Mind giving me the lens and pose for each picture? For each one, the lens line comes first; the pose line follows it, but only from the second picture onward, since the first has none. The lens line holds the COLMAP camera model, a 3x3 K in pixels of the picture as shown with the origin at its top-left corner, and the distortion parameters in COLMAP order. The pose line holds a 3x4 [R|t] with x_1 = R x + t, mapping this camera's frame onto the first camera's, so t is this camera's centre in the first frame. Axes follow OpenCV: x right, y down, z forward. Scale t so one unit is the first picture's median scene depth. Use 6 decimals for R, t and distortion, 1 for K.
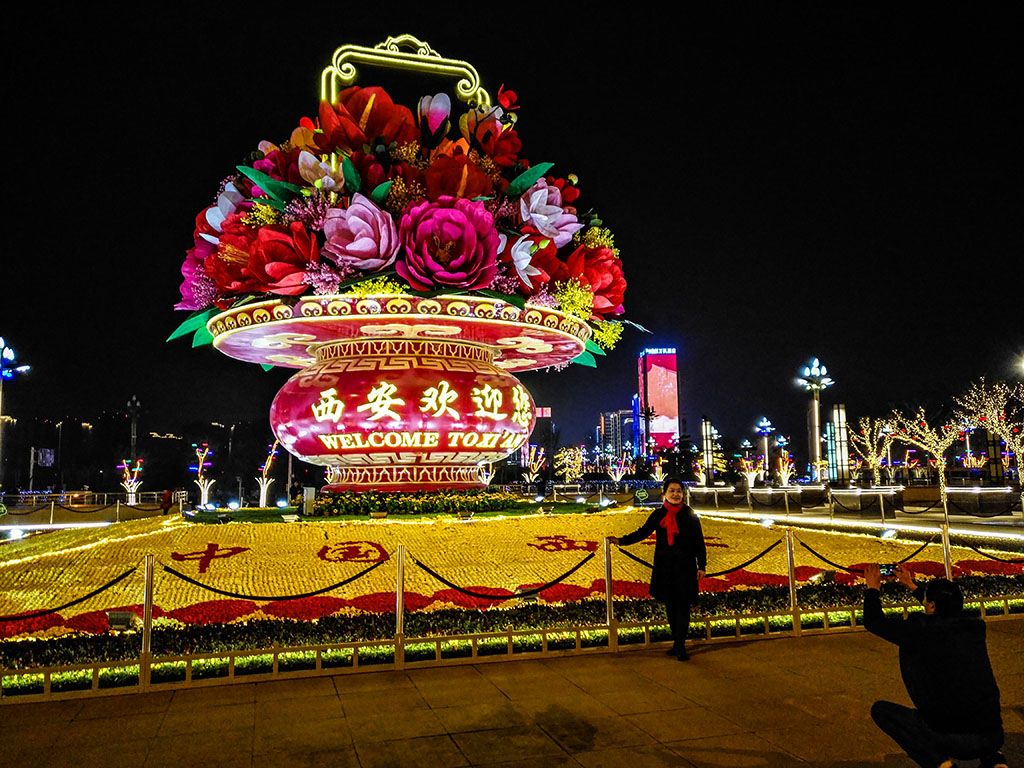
lens RADIAL K [[823.9, 0, 526.6], [0, 823.9, 384.8], [0, 0, 1]] dist [0.009222, 0.020946]
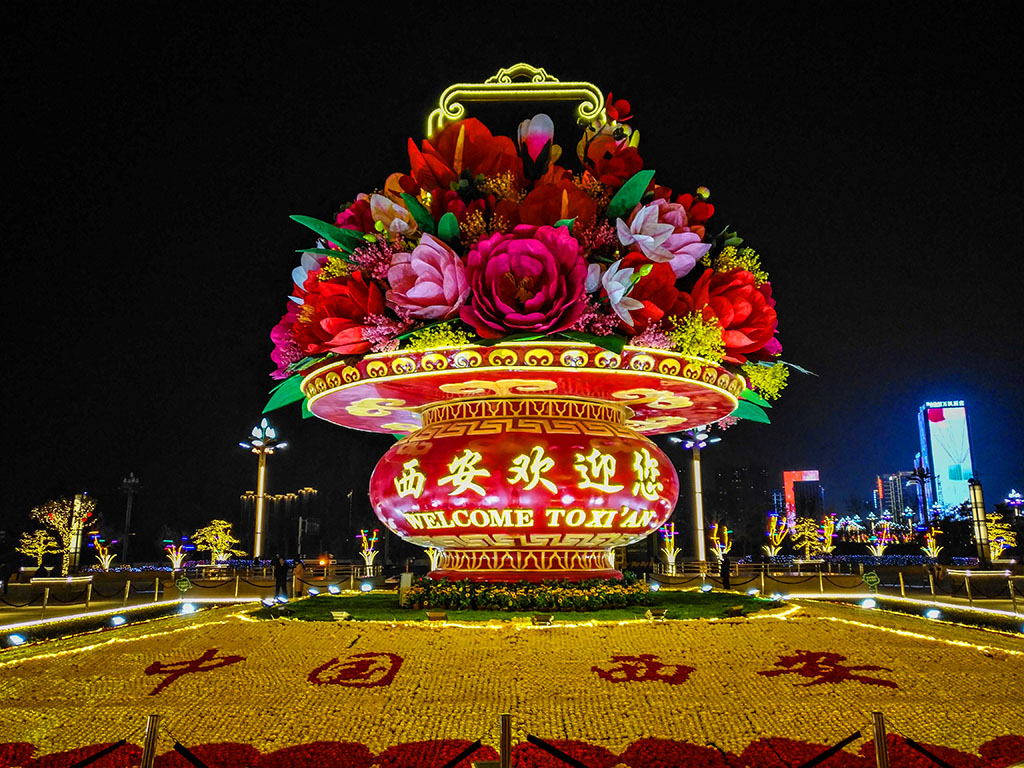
lens RADIAL K [[823.9, 0, 518.0], [0, 823.9, 381.9], [0, 0, 1]] dist [0.009222, 0.020946]
pose [[0.948916, -0.054019, -0.310871, 0.137145], [0.028068, 0.995782, -0.087355, 0.002349], [0.314278, 0.074167, 0.946429, 0.203774]]
